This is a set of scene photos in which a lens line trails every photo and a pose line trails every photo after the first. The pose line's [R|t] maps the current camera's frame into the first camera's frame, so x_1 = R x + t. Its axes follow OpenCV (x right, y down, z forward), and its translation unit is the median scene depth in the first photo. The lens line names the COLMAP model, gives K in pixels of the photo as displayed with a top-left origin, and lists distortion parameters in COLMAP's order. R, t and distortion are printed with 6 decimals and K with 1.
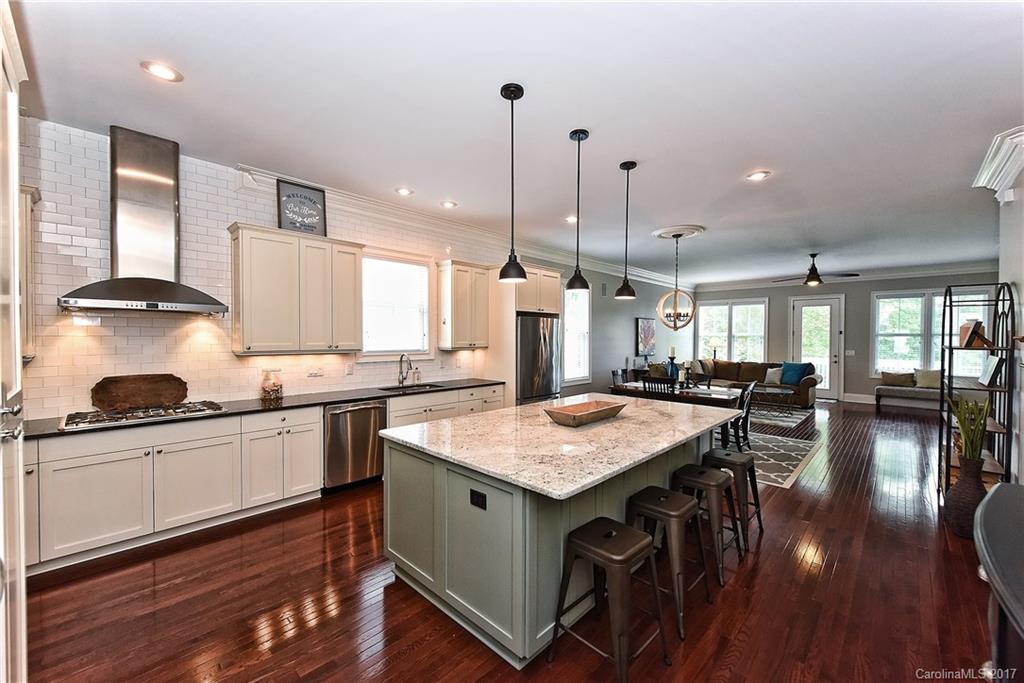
lens RADIAL K [[400.3, 0, 503.9], [0, 400.3, 341.9], [0, 0, 1]] dist [-0.000389, -0.000027]
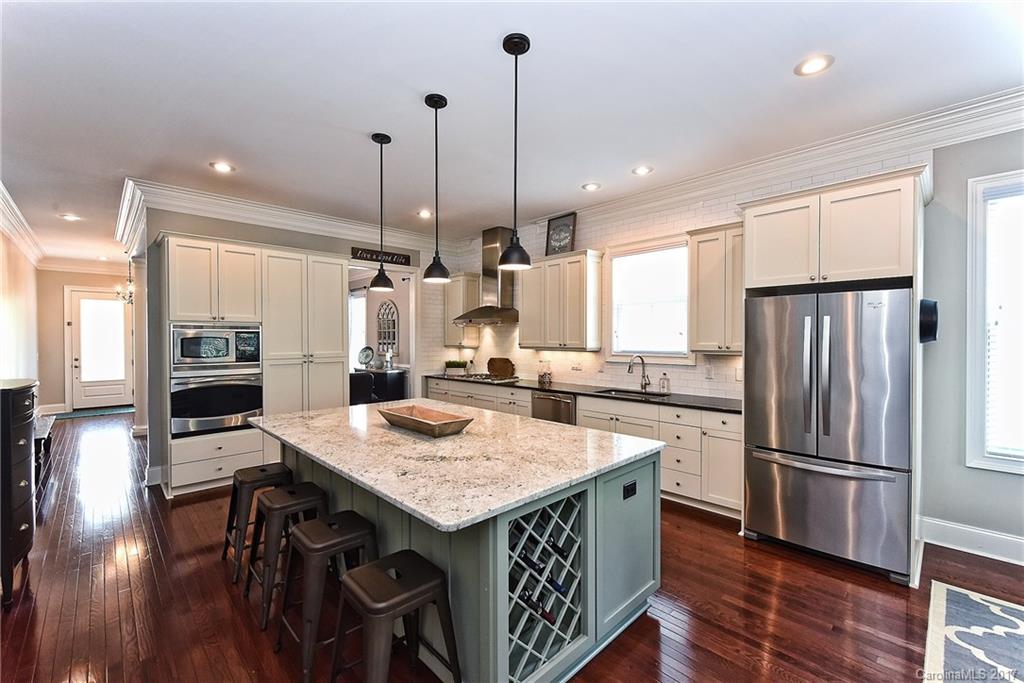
lens RADIAL K [[430.3, 0, 515.6], [0, 430.3, 342.7], [0, 0, 1]] dist [0.009951, -0.002867]
pose [[-0.018585, 0.007706, -0.999798, 0.794947], [-0.012736, 0.999887, 0.007943, -0.002819], [0.999746, 0.012881, -0.018485, 0.824436]]
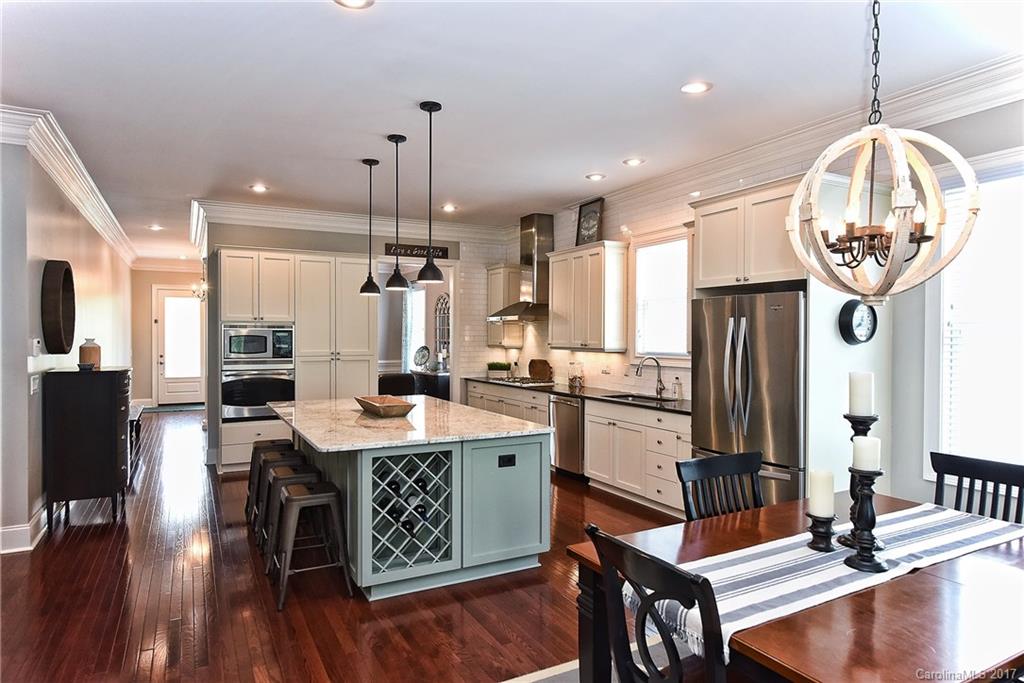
lens RADIAL K [[618.3, 0, 508.9], [0, 618.3, 341.9], [0, 0, 1]] dist [0.020506, -0.000034]
pose [[-0.302846, 0.004976, -0.953026, 1.146116], [-0.016942, 0.999800, 0.010604, -0.010343], [0.952889, 0.019358, -0.302701, 1.224540]]
